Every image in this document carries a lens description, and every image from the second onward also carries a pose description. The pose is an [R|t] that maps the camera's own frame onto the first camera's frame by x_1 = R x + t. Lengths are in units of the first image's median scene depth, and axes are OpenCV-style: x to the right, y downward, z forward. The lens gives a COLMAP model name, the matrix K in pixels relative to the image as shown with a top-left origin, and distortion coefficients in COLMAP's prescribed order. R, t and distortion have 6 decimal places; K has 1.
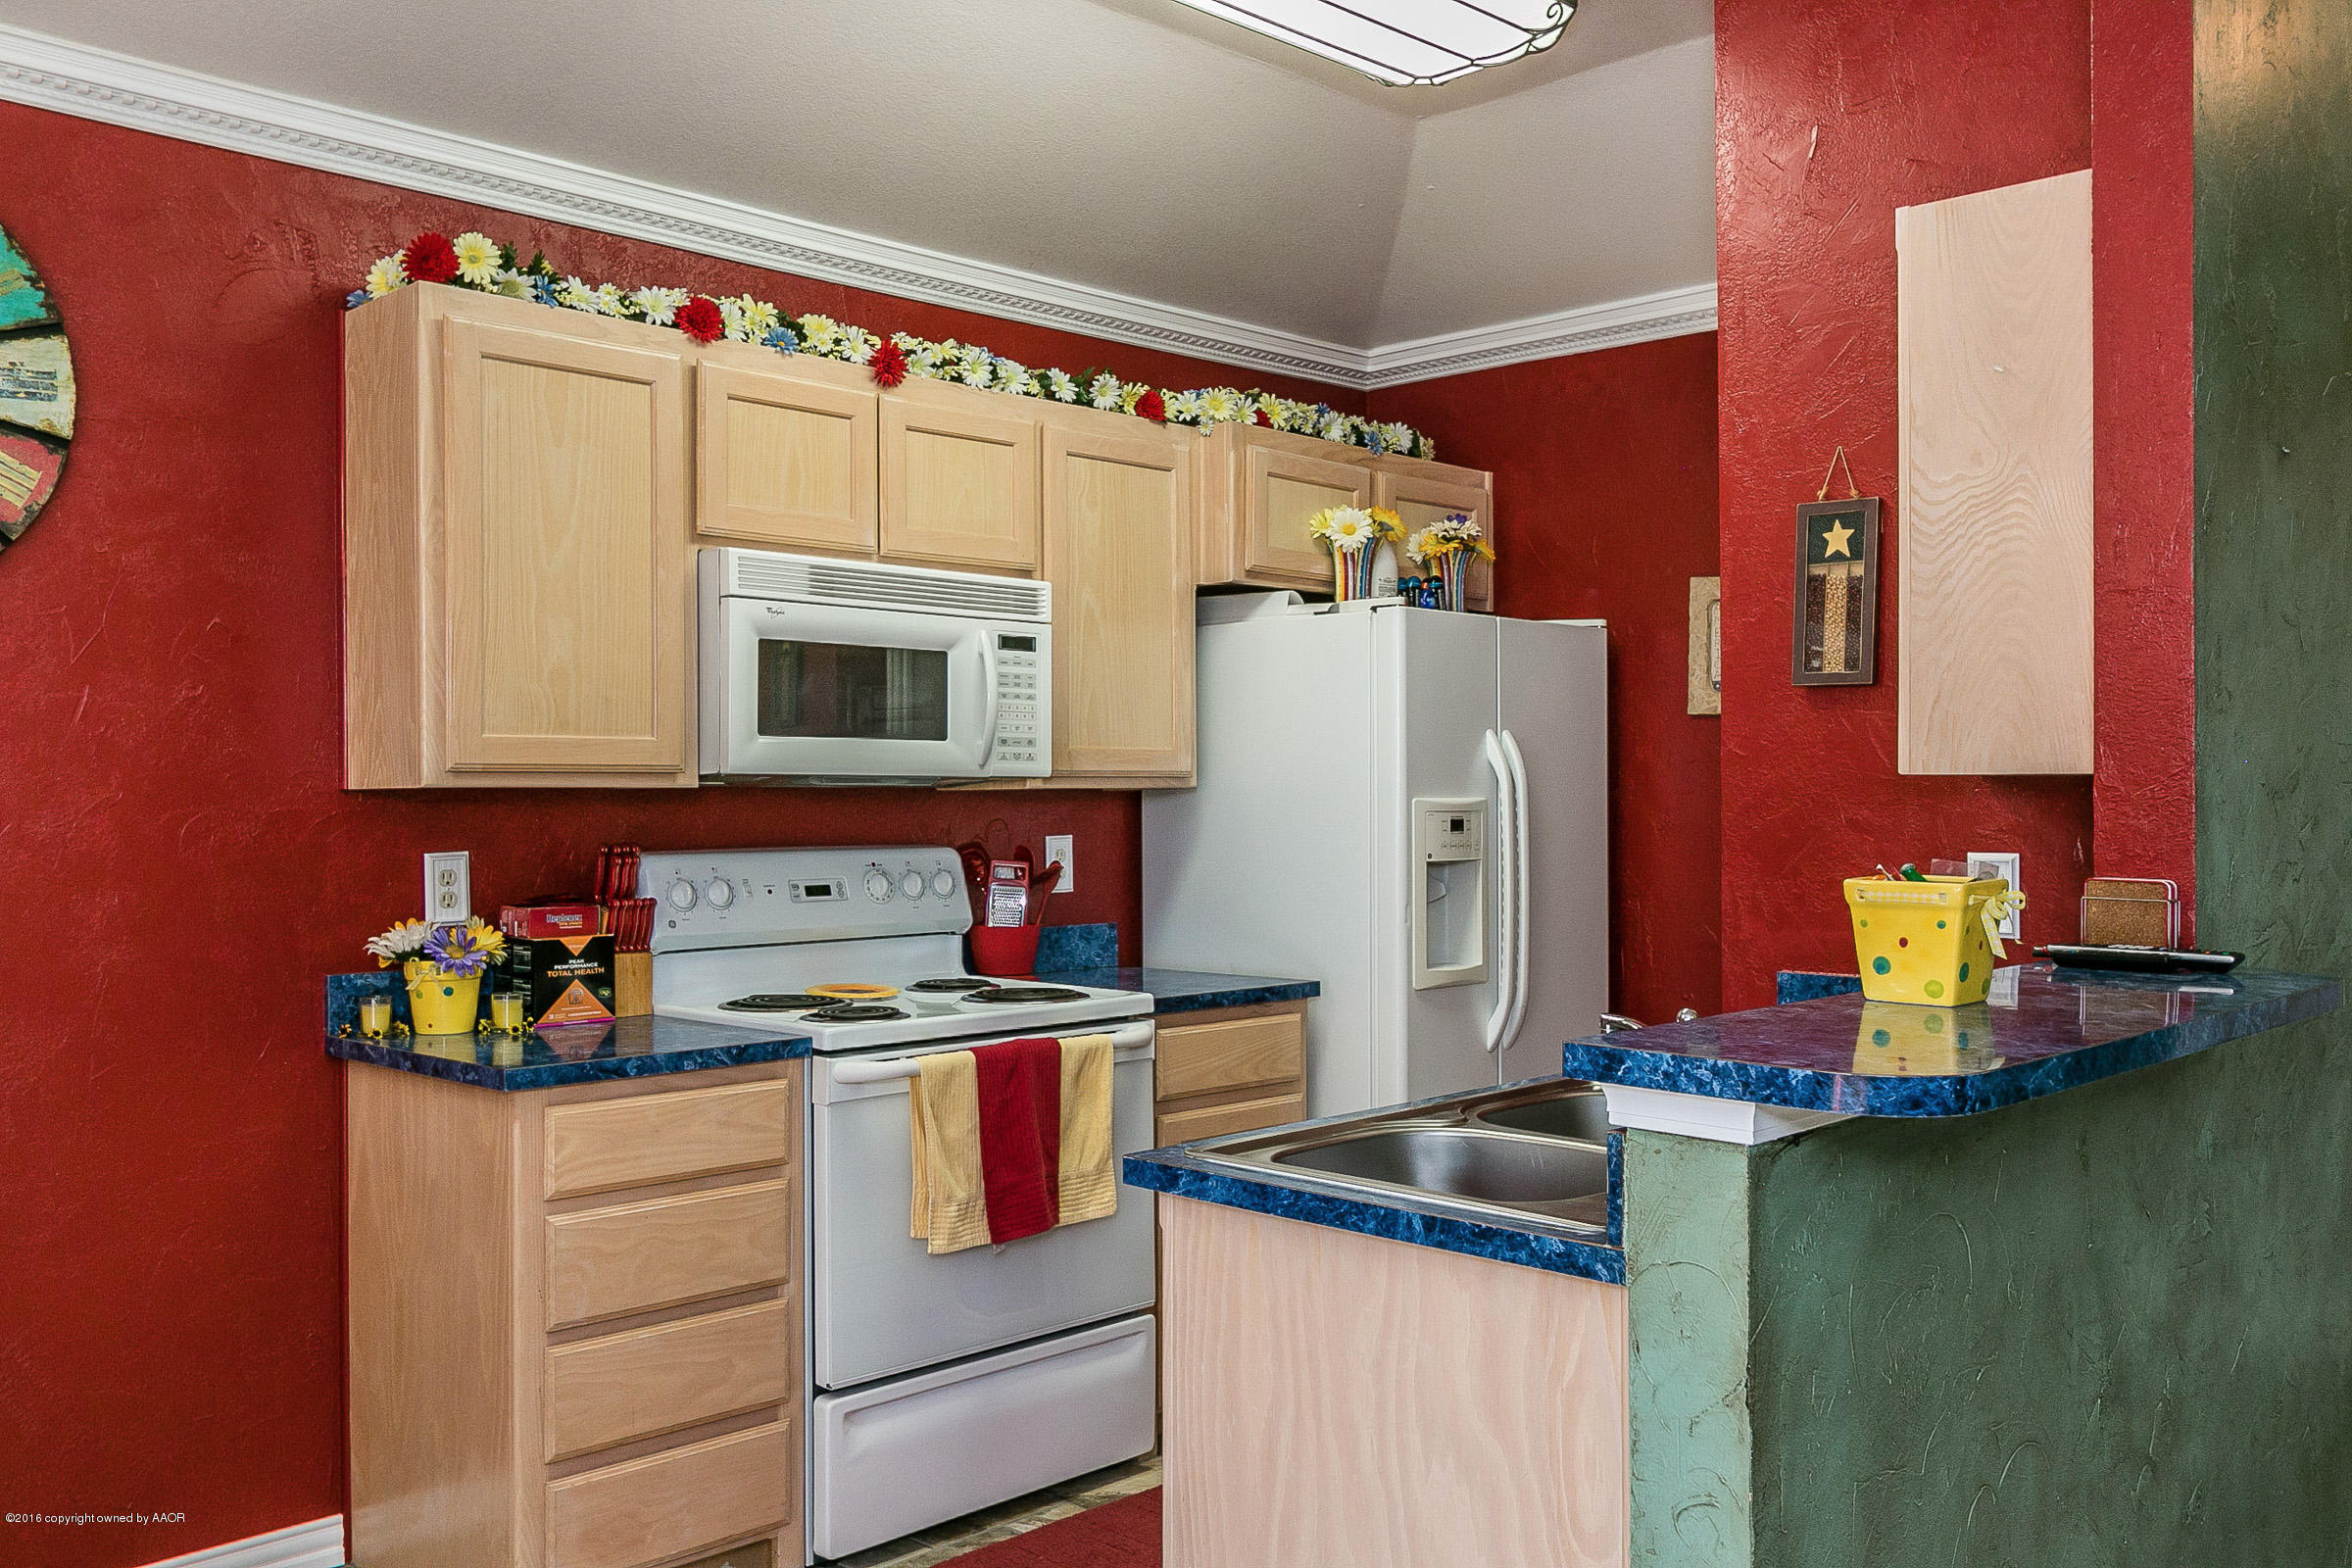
lens RADIAL K [[1967.1, 0, 1176.0], [0, 1967.1, 784.0], [0, 0, 1]] dist [-0.008013, -0.004424]
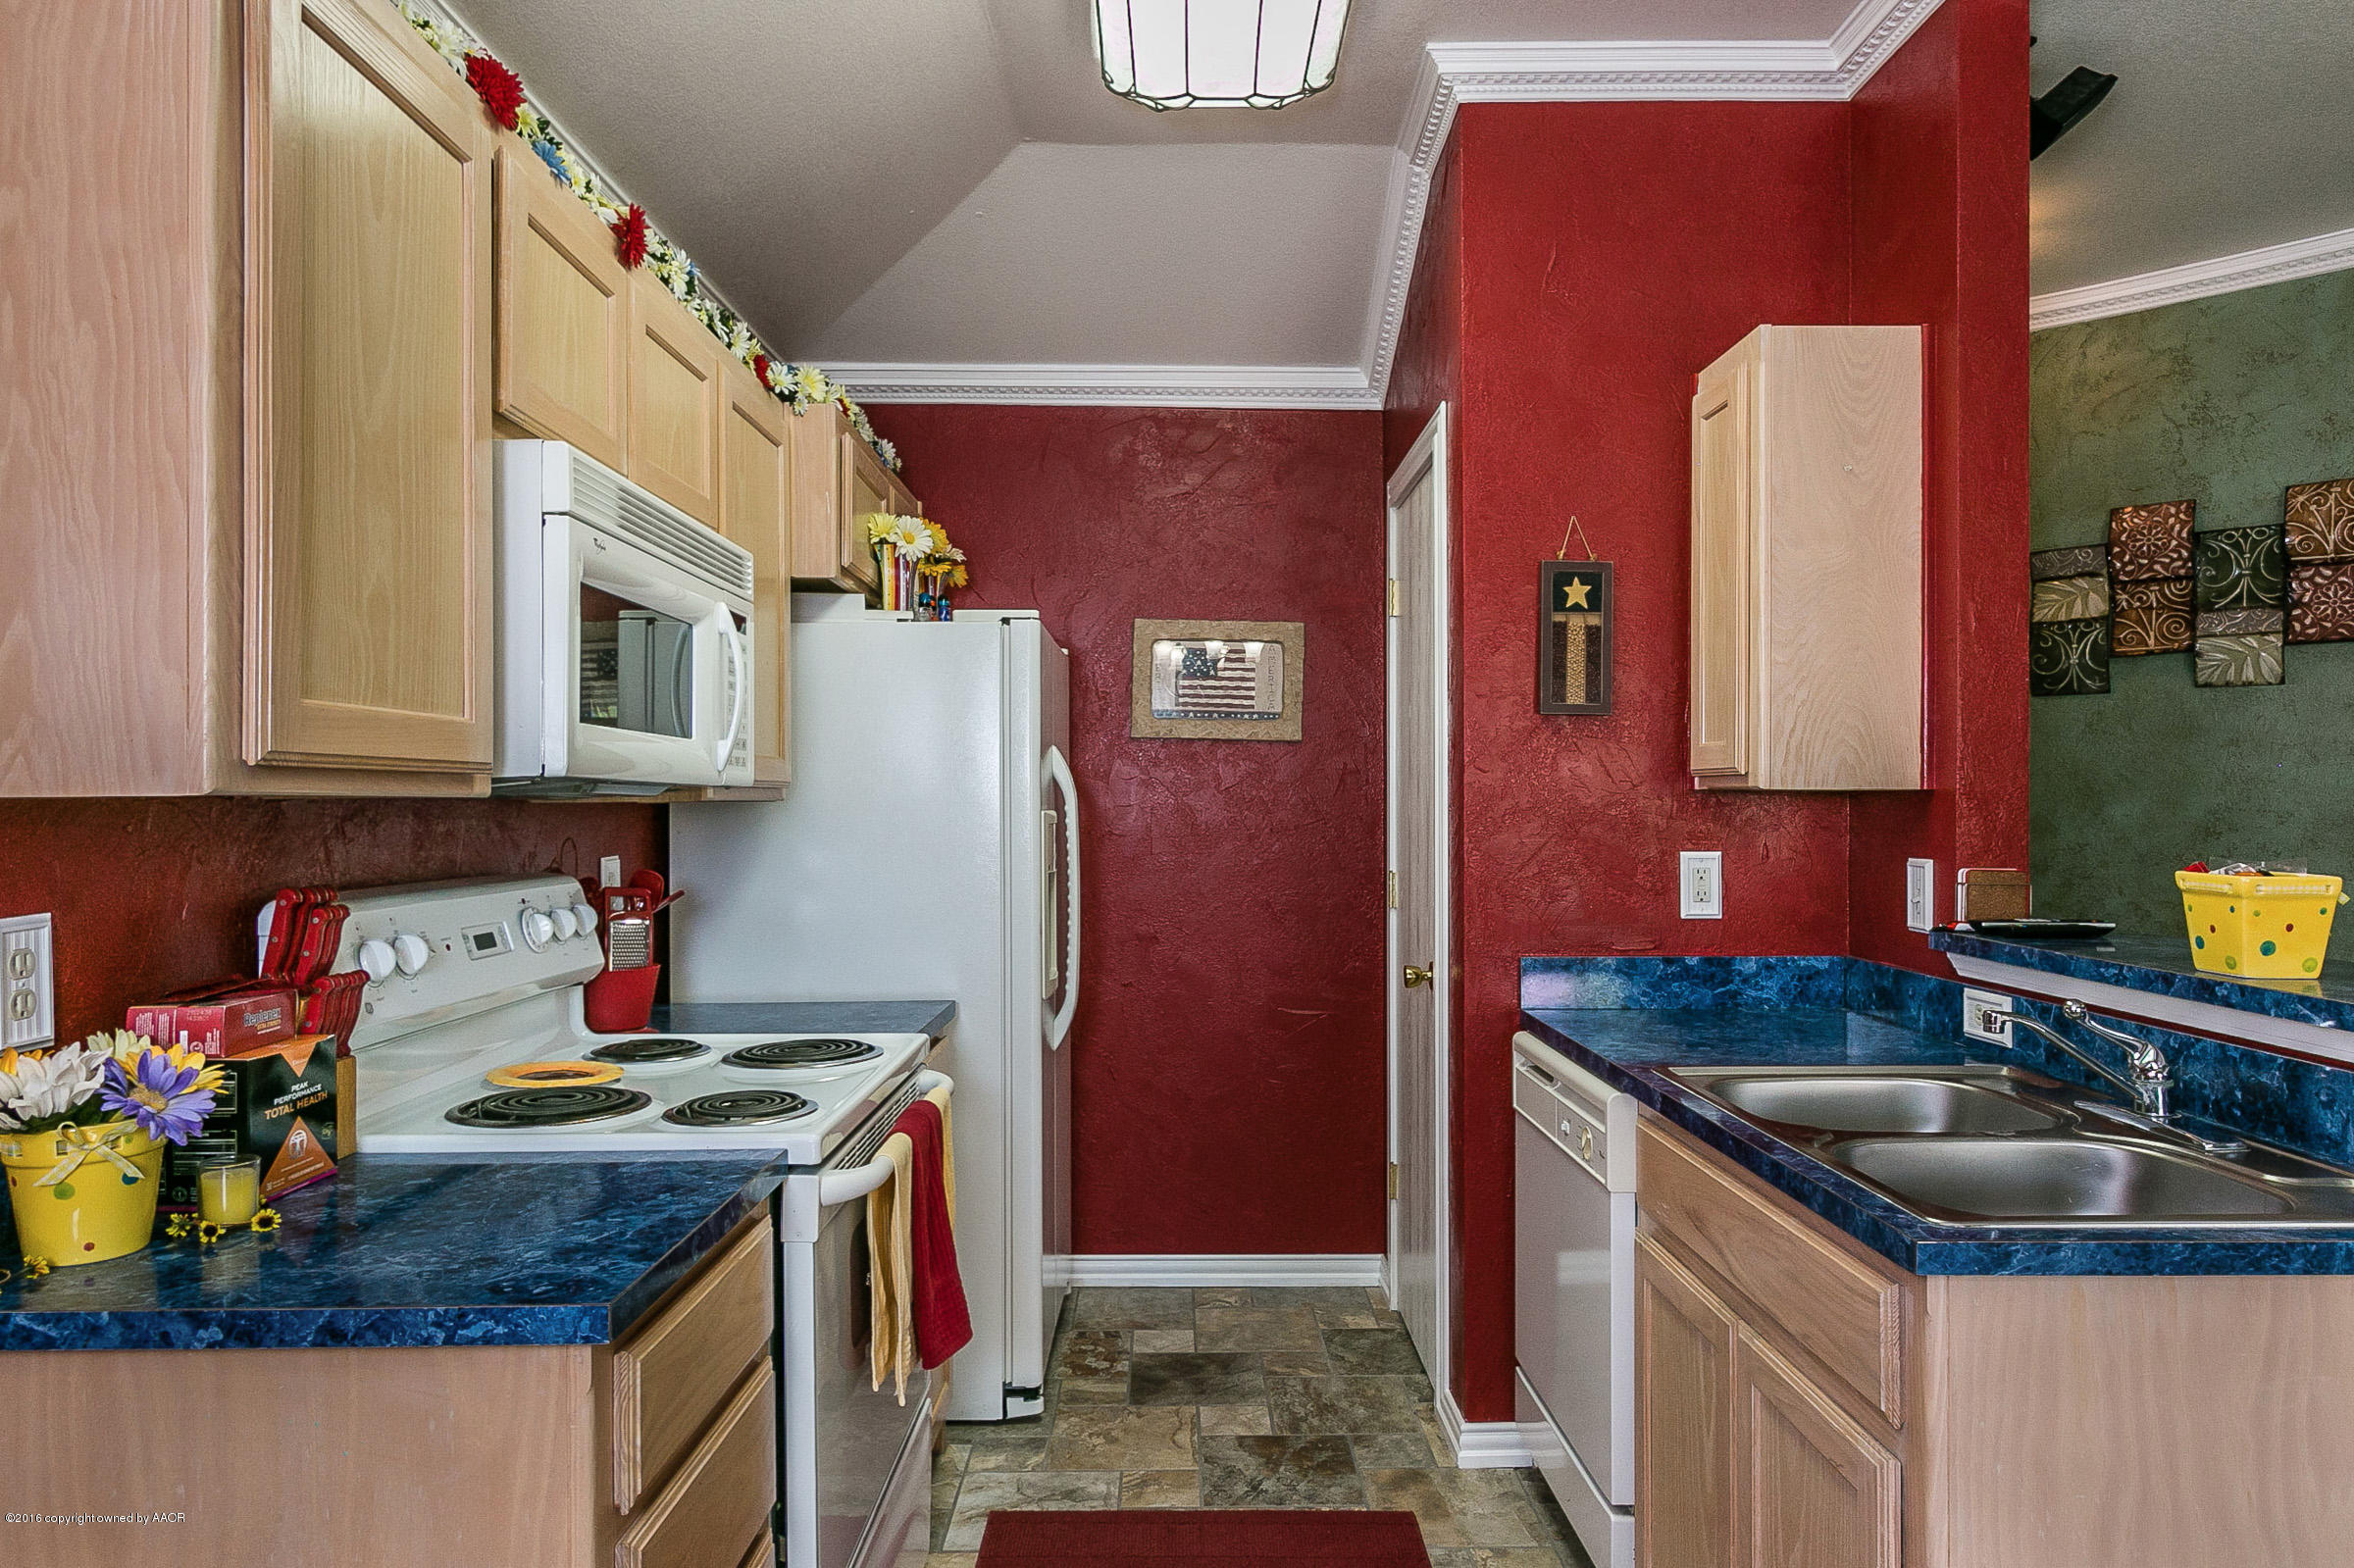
lens RADIAL K [[1478.0, 0, 1179.9], [0, 1478.0, 797.6], [0, 0, 1]] dist [0.004834, 0.000571]
pose [[0.708331, 0.002748, 0.705875, -0.401411], [-0.001764, 0.999996, -0.002123, 0.002217], [-0.705878, 0.000258, 0.708333, 0.452398]]
